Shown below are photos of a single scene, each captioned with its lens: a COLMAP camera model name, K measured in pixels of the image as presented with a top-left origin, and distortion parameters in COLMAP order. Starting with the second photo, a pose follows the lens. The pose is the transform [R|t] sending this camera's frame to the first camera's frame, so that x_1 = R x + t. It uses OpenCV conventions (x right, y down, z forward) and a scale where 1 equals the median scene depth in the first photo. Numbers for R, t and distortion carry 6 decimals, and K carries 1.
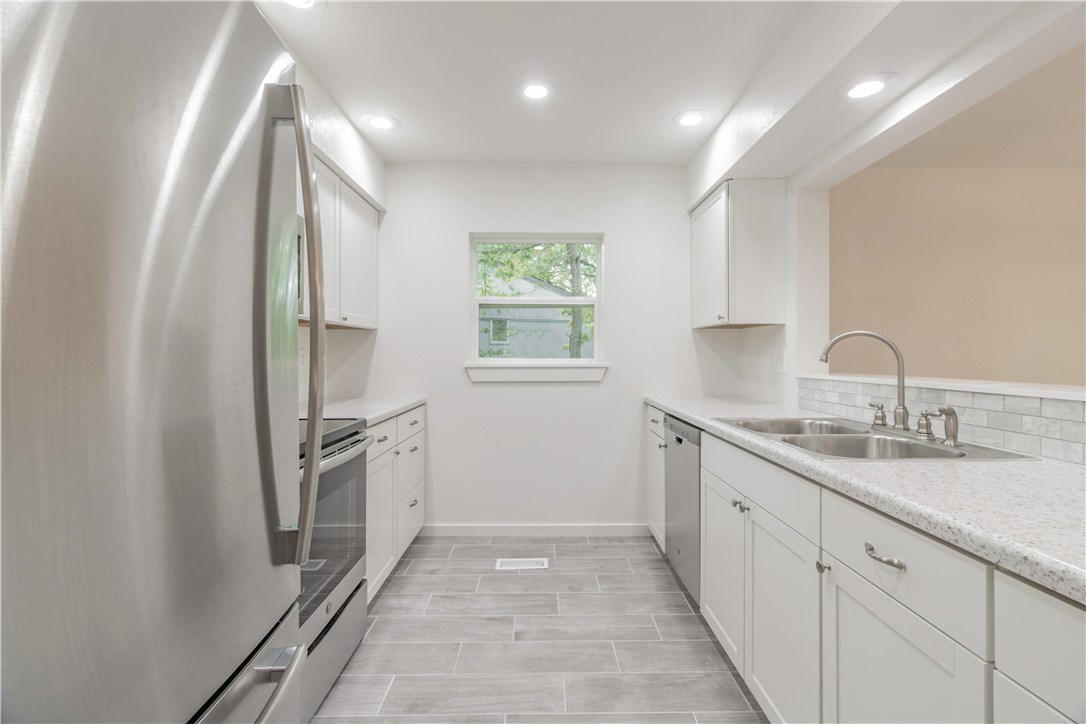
lens RADIAL K [[498.8, 0, 545.4], [0, 498.8, 355.2], [0, 0, 1]] dist [0.002691, 0.000617]
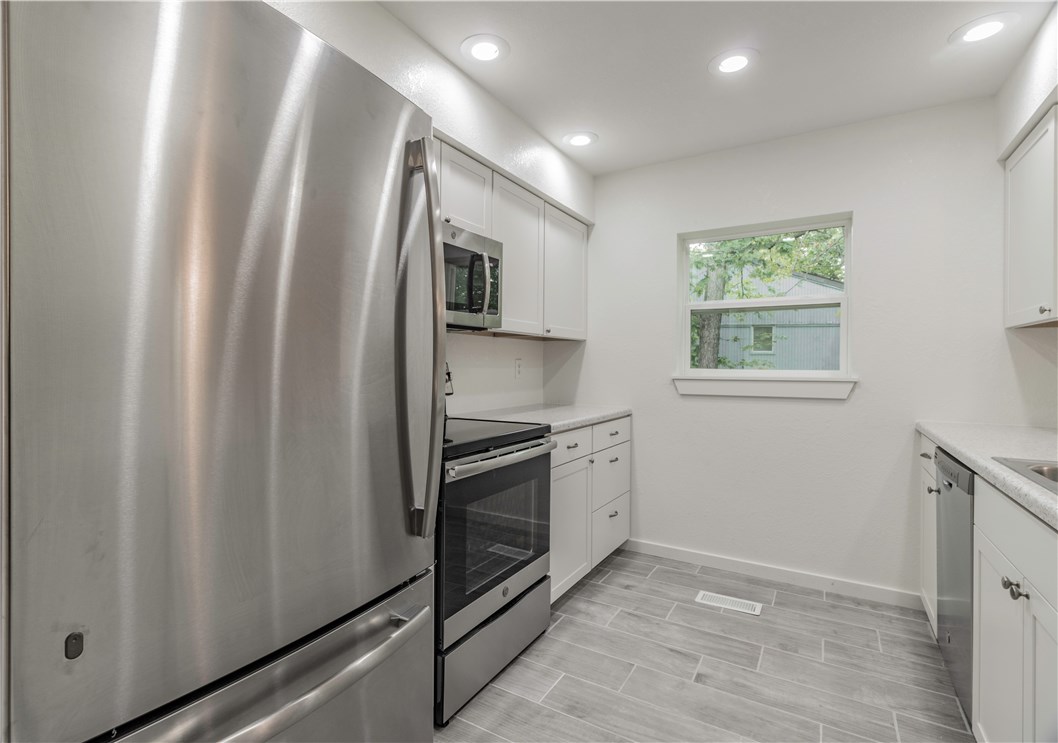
lens RADIAL K [[516.9, 0, 518.6], [0, 516.9, 365.8], [0, 0, 1]] dist [0.003792, 0.000443]
pose [[0.838620, 0.003033, -0.544708, 0.141225], [-0.003832, 0.999993, -0.000332, 0.002072], [0.544703, 0.002366, 0.838626, 0.031820]]
